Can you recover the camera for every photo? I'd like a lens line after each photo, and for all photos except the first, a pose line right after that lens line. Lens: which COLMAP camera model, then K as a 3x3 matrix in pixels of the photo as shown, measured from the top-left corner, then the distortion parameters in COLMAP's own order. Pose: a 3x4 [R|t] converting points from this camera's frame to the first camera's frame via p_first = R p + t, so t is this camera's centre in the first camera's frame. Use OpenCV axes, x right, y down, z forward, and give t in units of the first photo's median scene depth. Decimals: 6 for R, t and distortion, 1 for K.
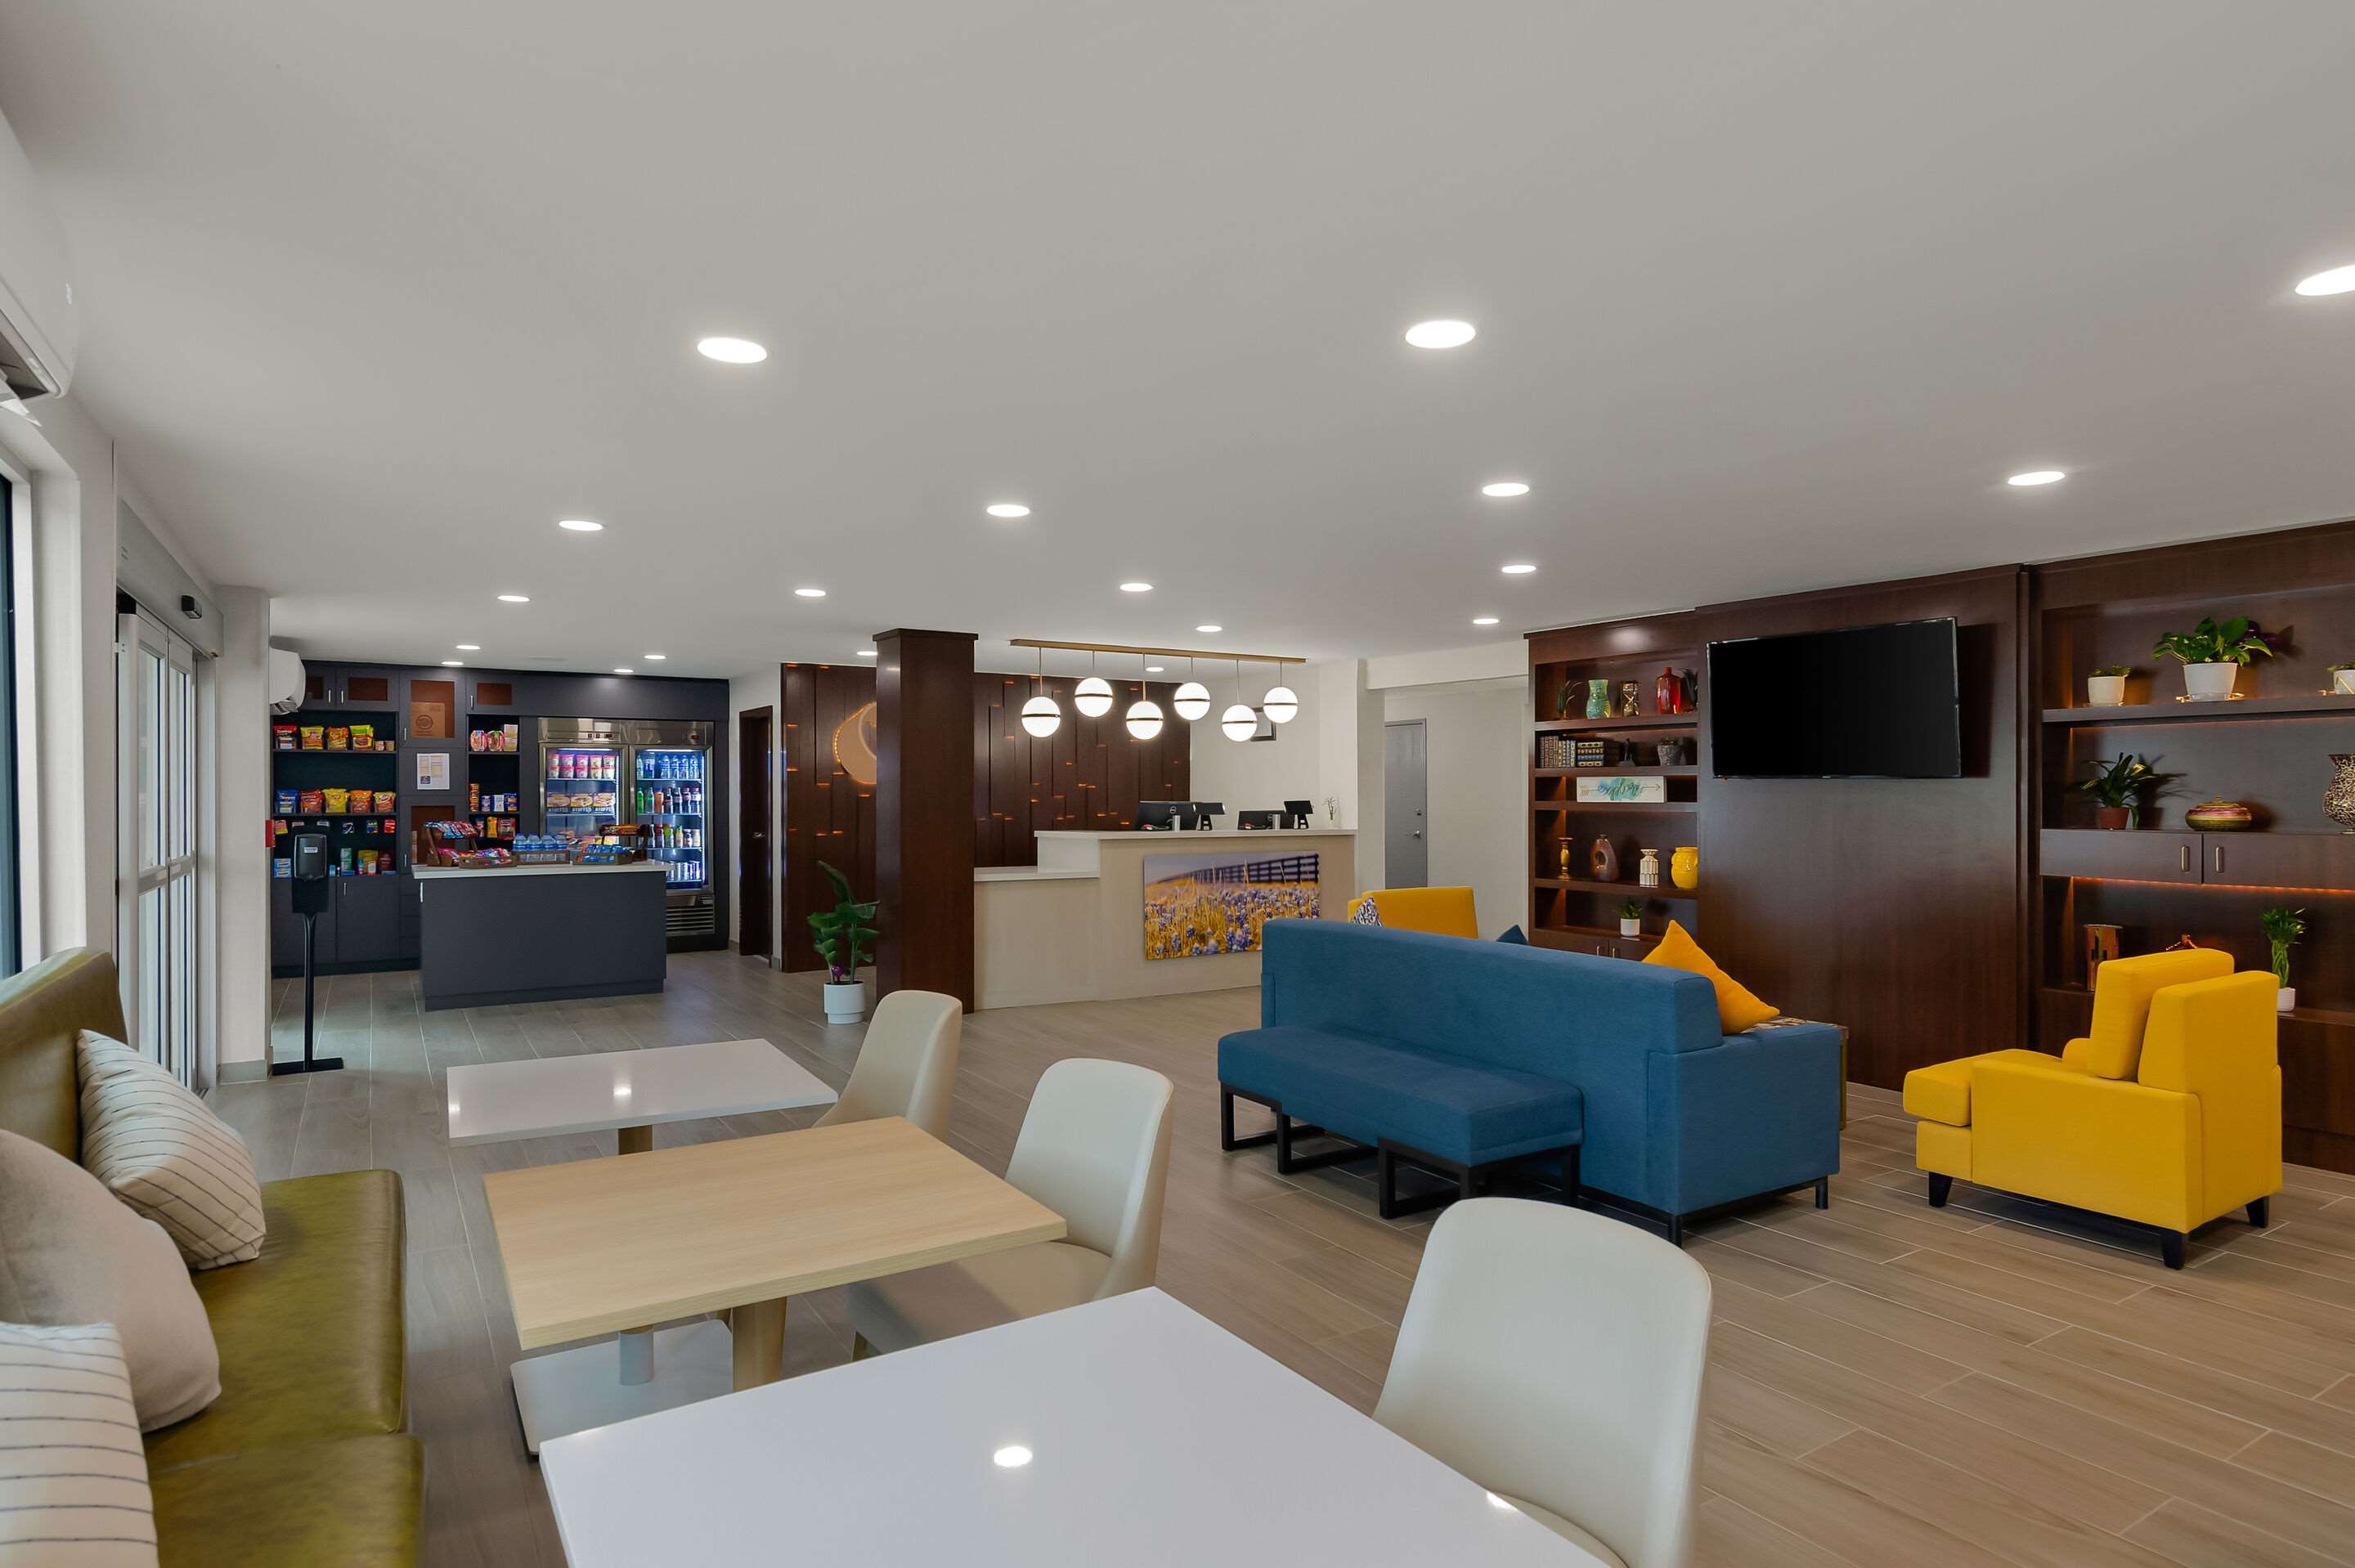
lens RADIAL K [[1223.5, 0, 1176.3], [0, 1223.5, 780.1], [0, 0, 1]] dist [0.001387, 0.000552]
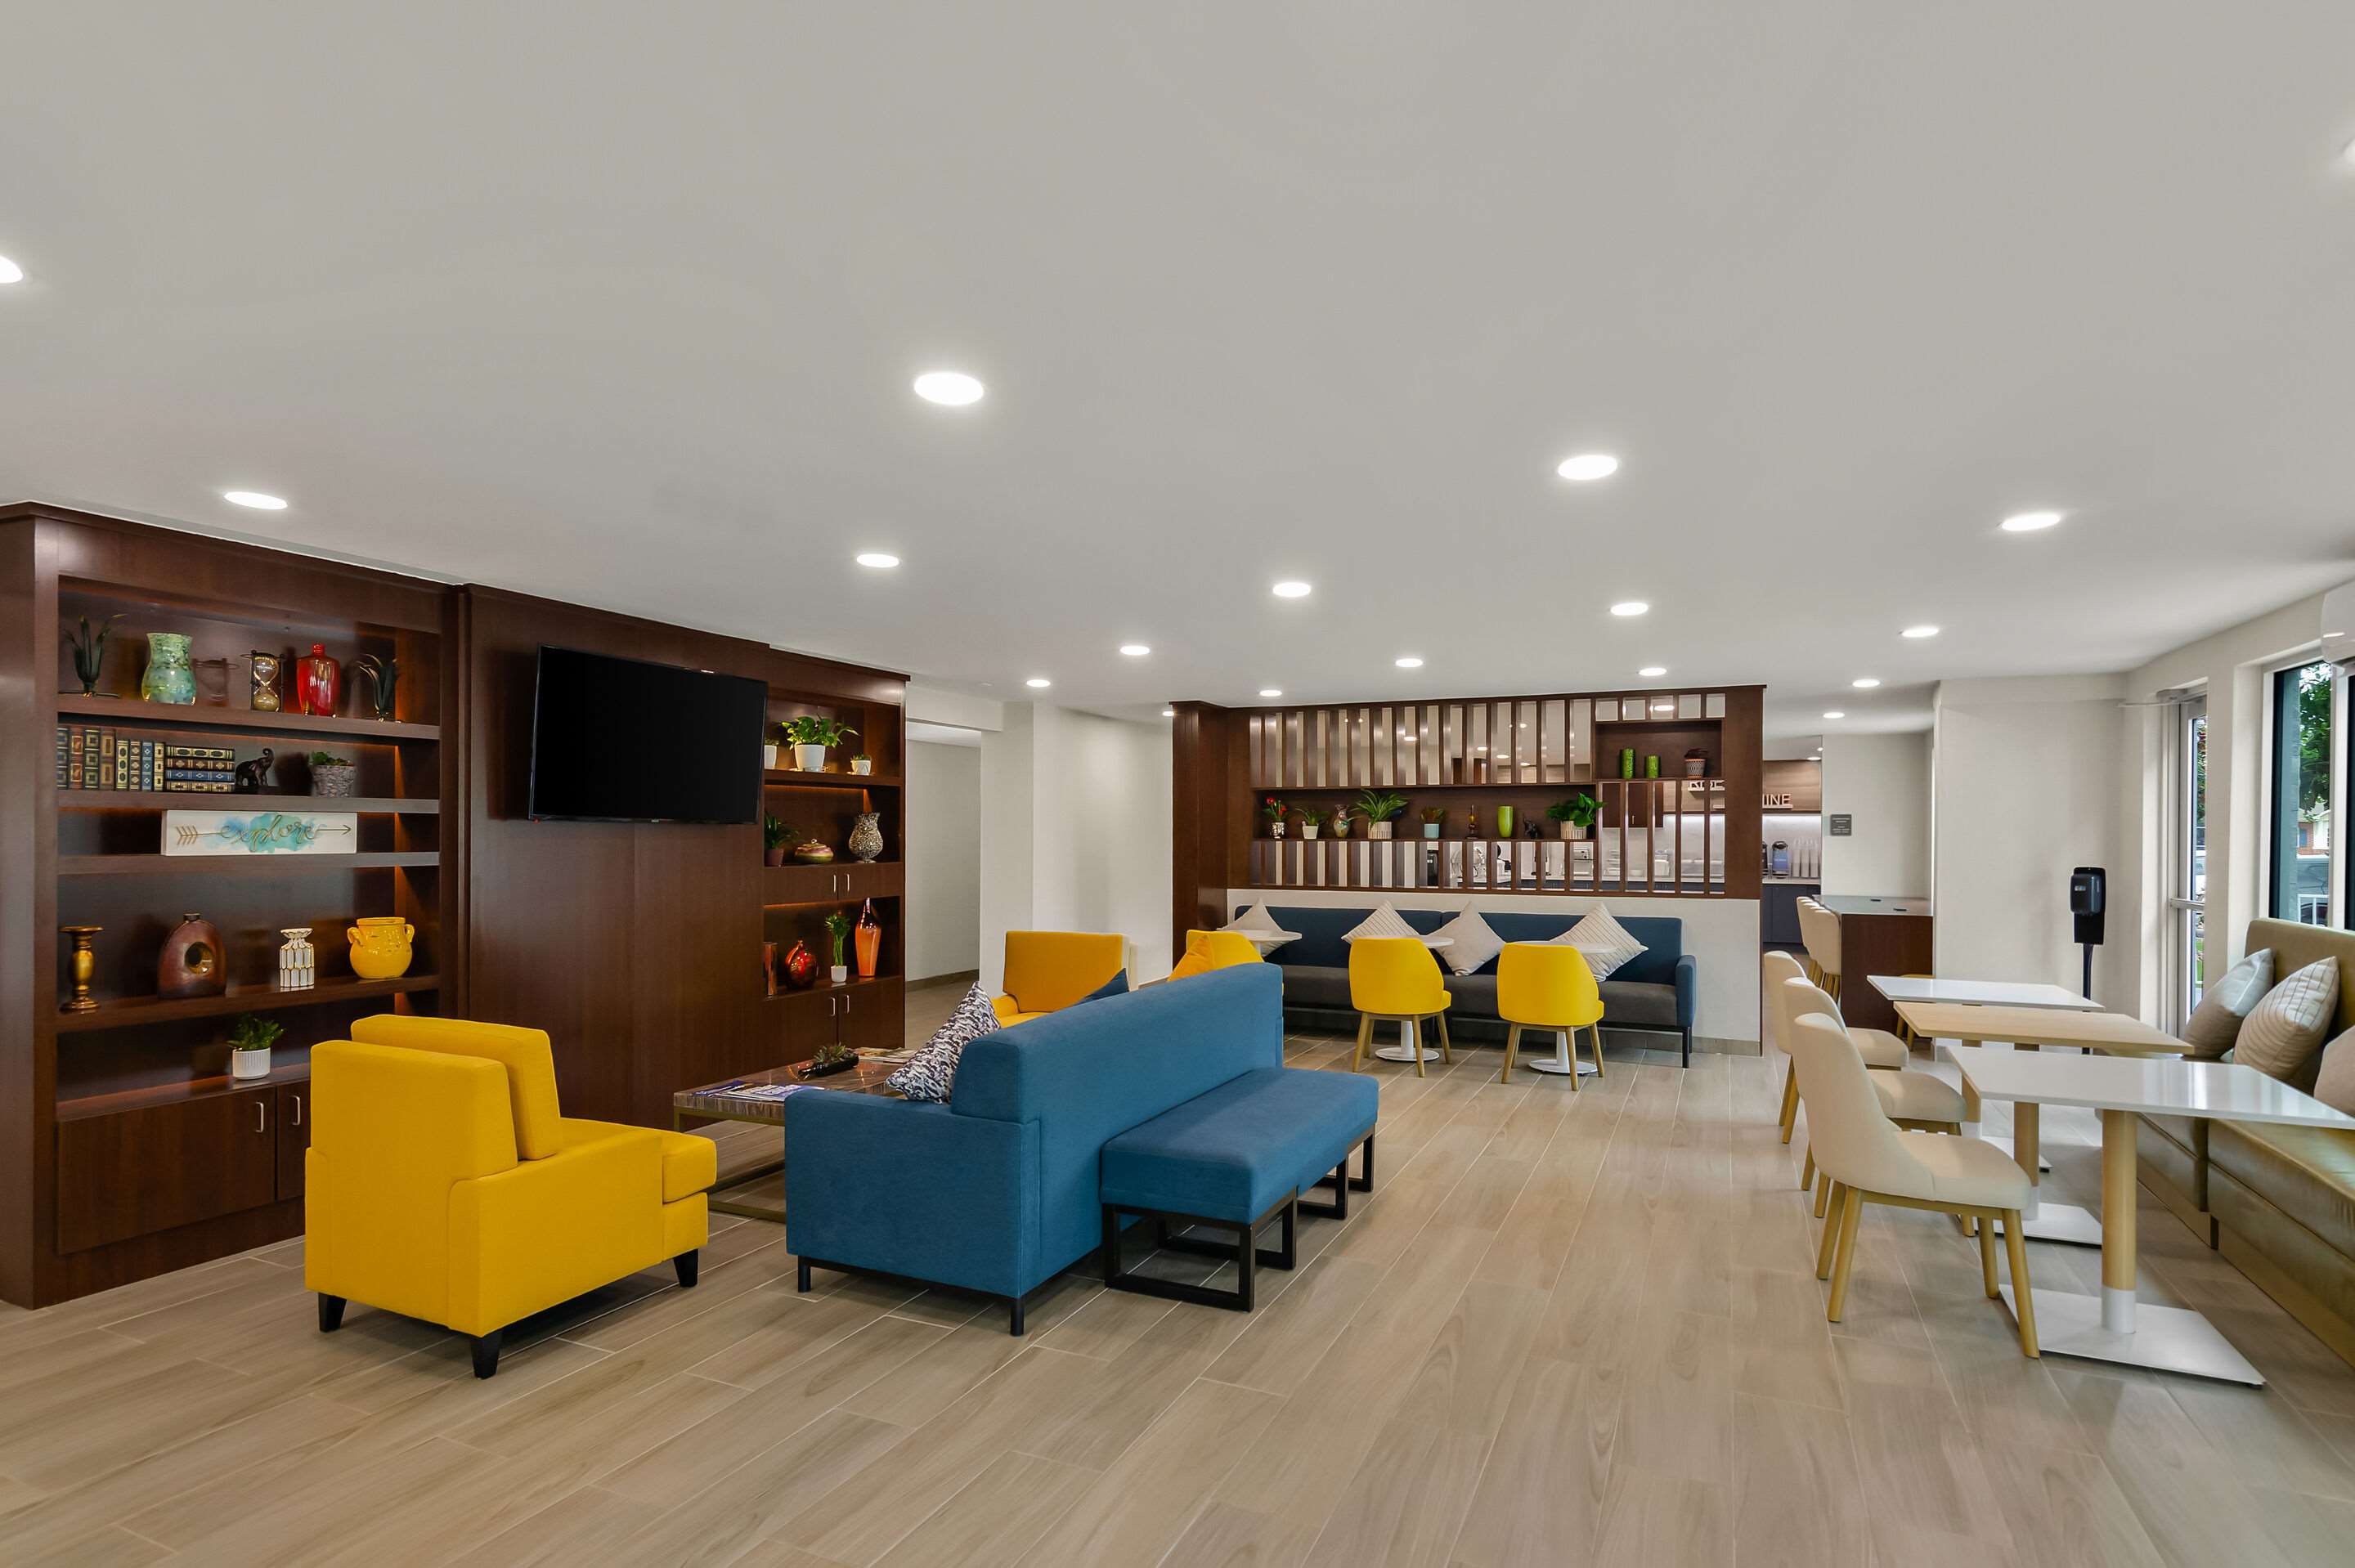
lens RADIAL K [[1223.5, 0, 1158.2], [0, 1223.5, 845.2], [0, 0, 1]] dist [0.001387, 0.000552]
pose [[-0.529457, -0.006165, 0.848314, -0.537976], [-0.008733, 0.999960, 0.001816, 0.012447], [-0.848292, -0.006447, -0.529490, 1.363038]]
